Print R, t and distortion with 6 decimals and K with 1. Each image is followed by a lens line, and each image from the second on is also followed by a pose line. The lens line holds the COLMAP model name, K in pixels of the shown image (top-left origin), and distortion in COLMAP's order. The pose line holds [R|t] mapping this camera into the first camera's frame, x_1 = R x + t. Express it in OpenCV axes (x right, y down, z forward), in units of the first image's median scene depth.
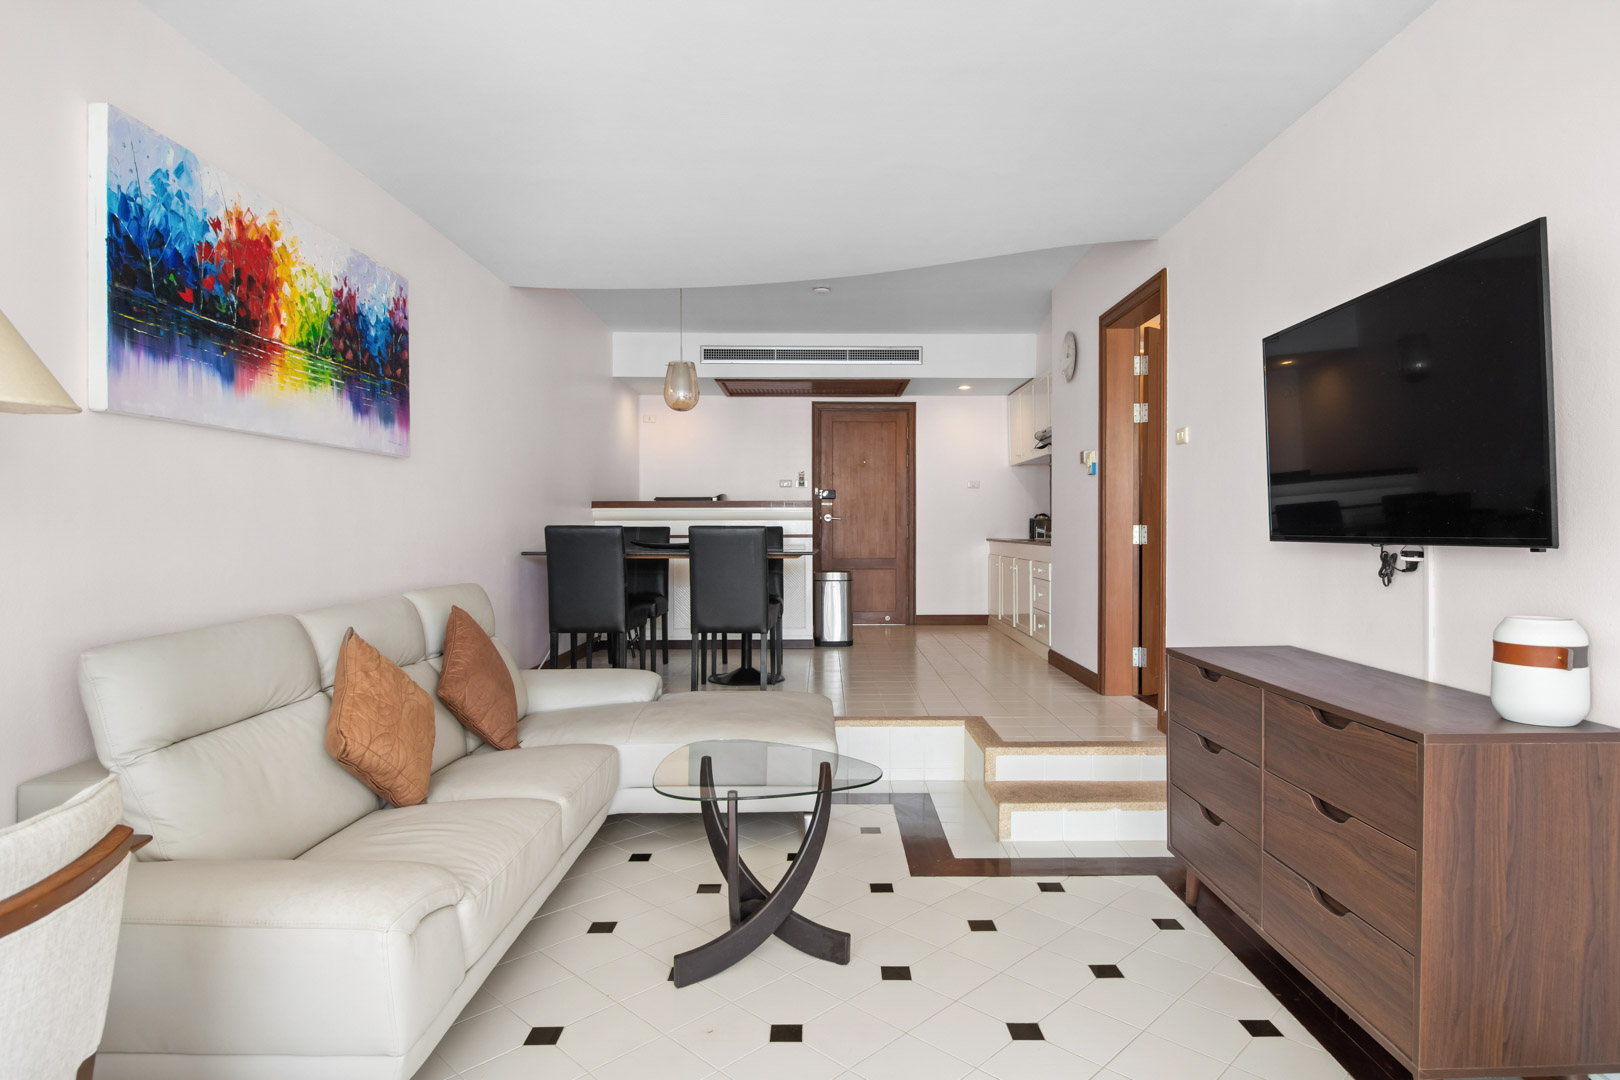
lens RADIAL K [[886.4, 0, 829.5], [0, 886.4, 538.9], [0, 0, 1]] dist [-0.010868, -0.007411]
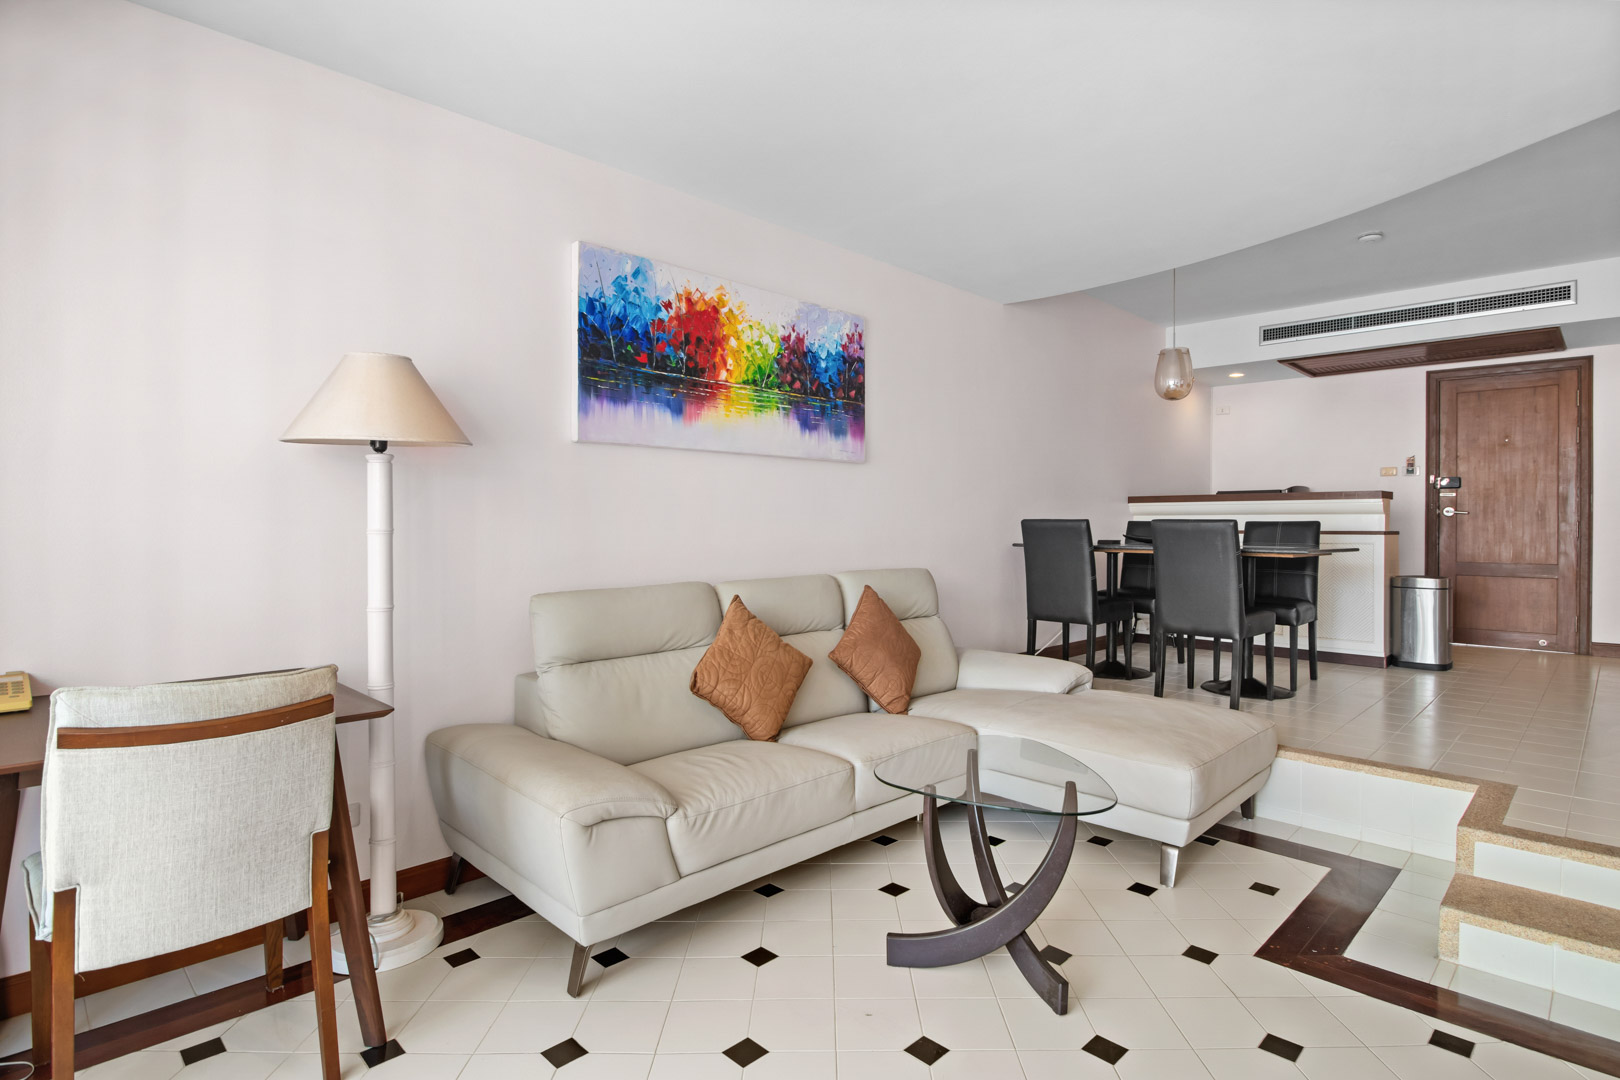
lens RADIAL K [[812.8, 0, 836.6], [0, 812.8, 524.8], [0, 0, 1]] dist [-0.000374, -0.010606]
pose [[0.710629, 0.005316, -0.703547, 0.310638], [-0.013493, 0.999891, -0.006074, 0.001285], [0.703438, 0.013809, 0.710623, 0.192372]]
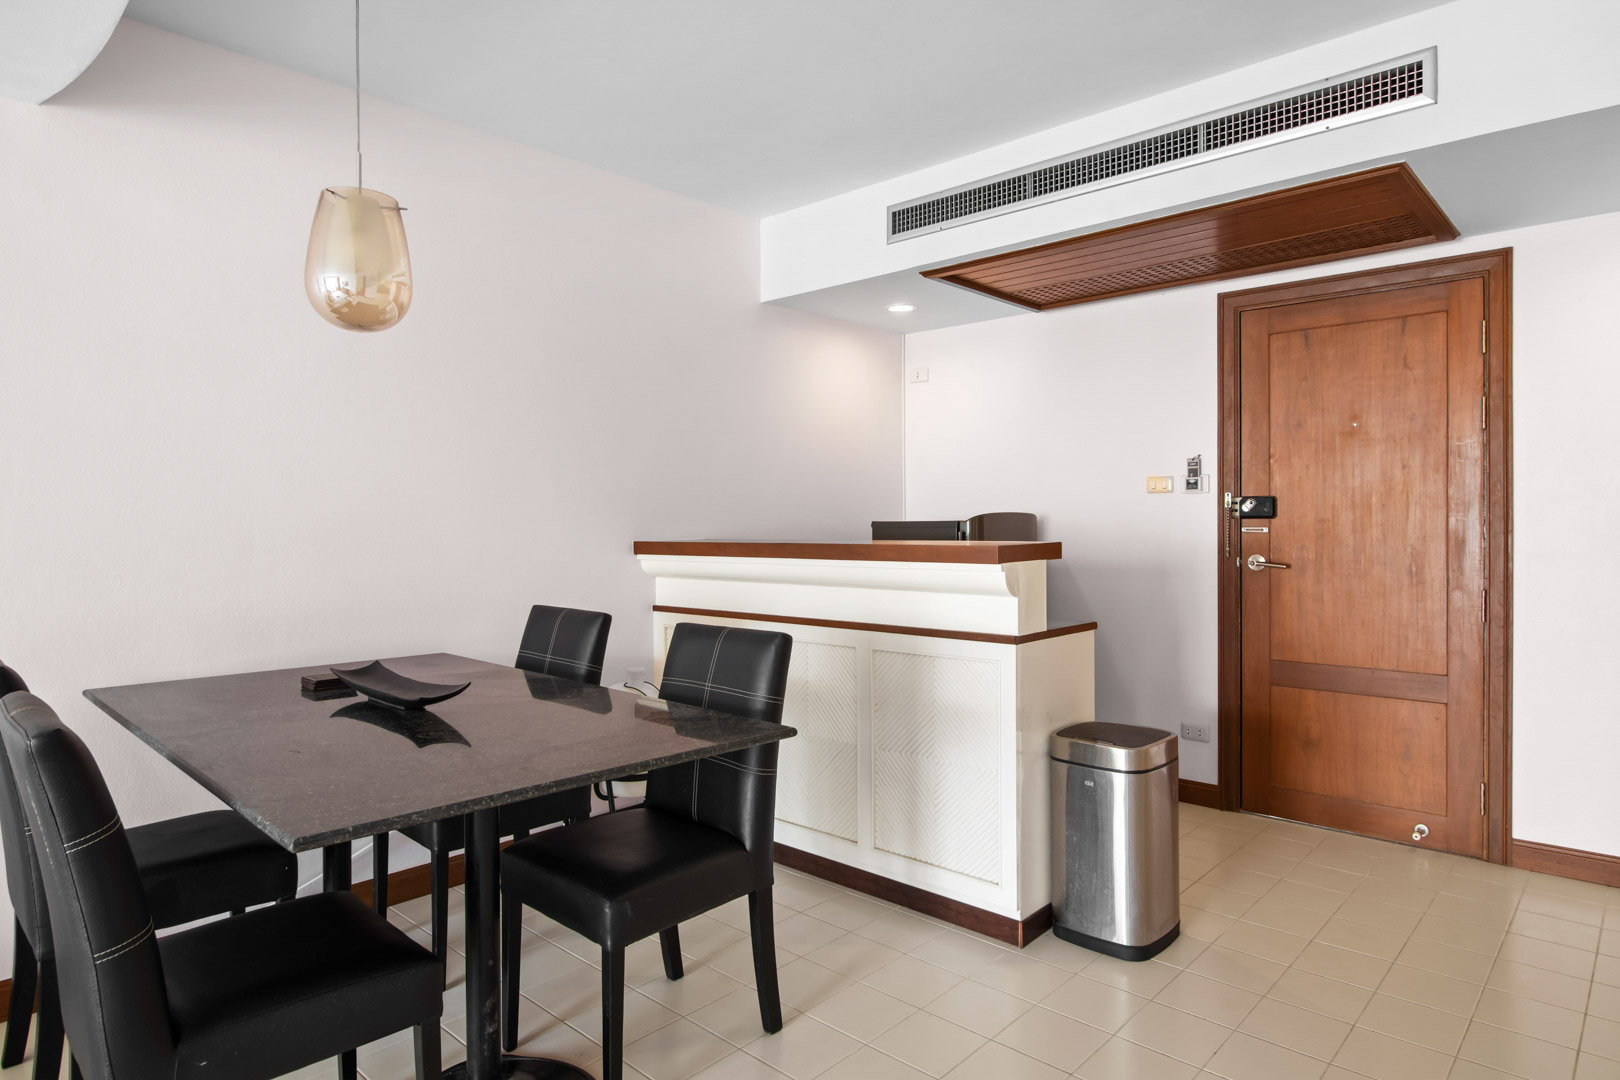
lens RADIAL K [[933.1, 0, 834.0], [0, 933.1, 528.4], [0, 0, 1]] dist [0.003596, -0.003333]
pose [[0.740551, 0.001003, -0.672000, 0.377655], [-0.001346, 0.999999, 0.000009, -0.101629], [0.671999, 0.000898, 0.740551, 1.361471]]
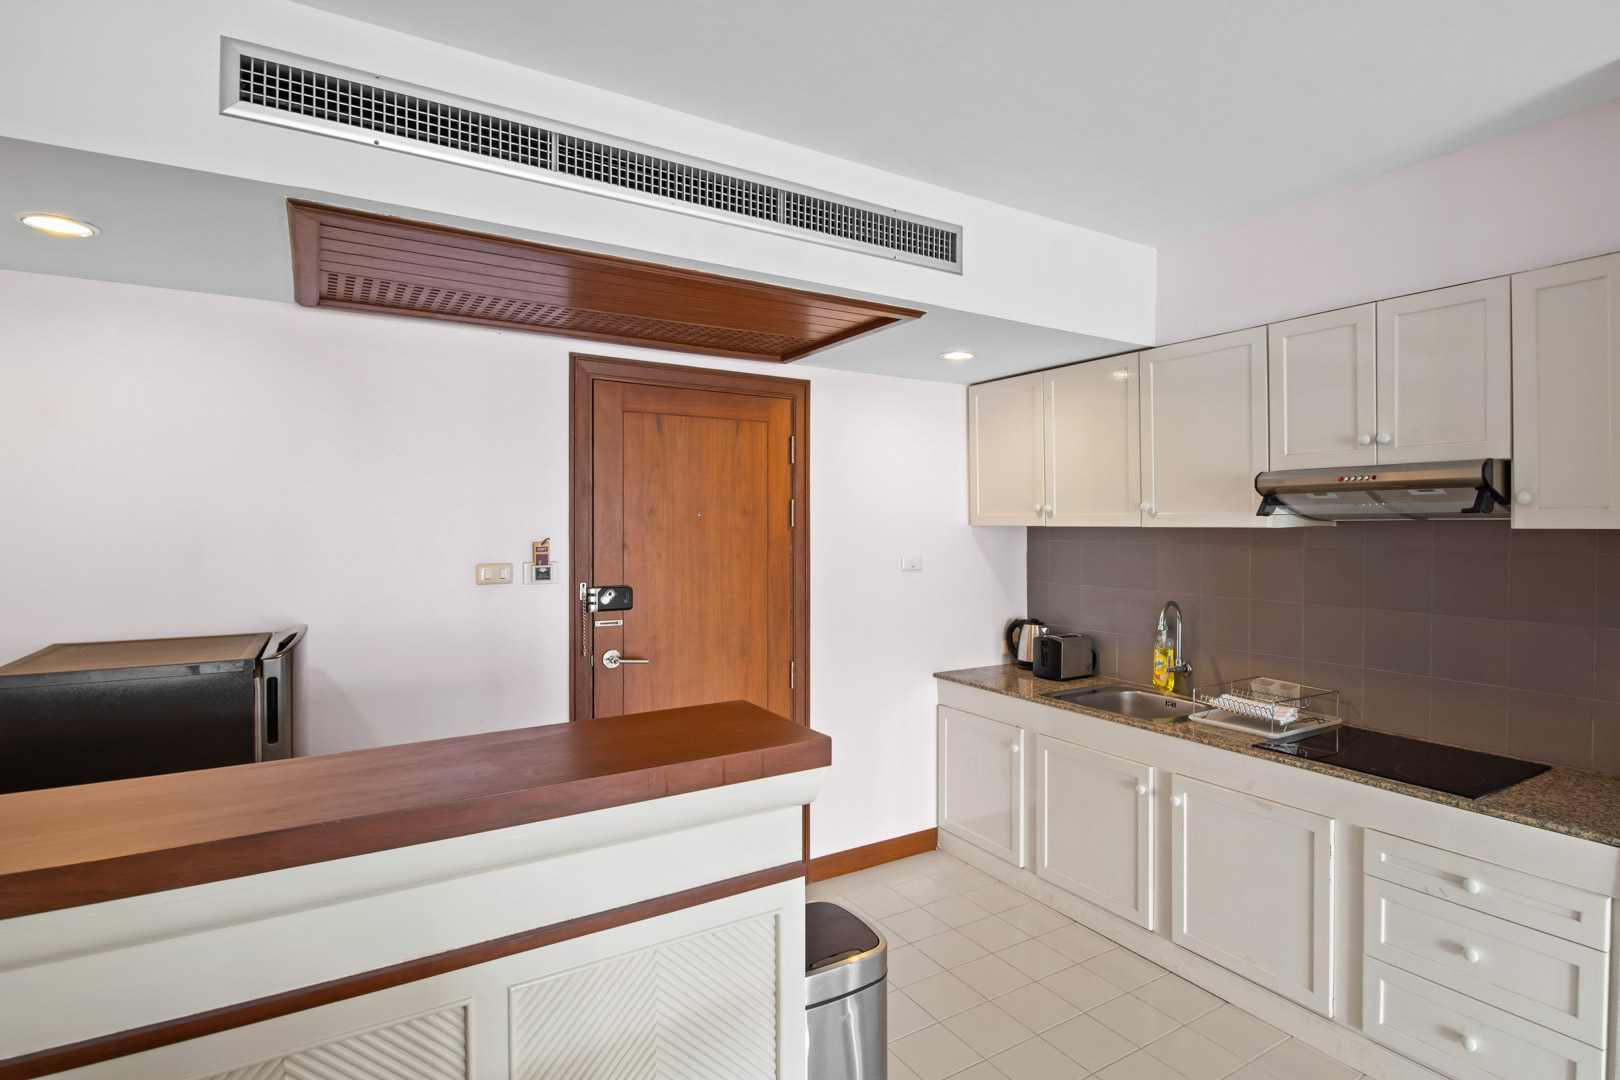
lens RADIAL K [[812.8, 0, 840.4], [0, 812.8, 520.9], [0, 0, 1]] dist [-0.000374, -0.010606]
pose [[0.844869, 0.003864, 0.534959, -0.271539], [0.004557, 0.999886, -0.014420, -0.199447], [-0.534953, 0.014621, 0.844755, 1.653518]]
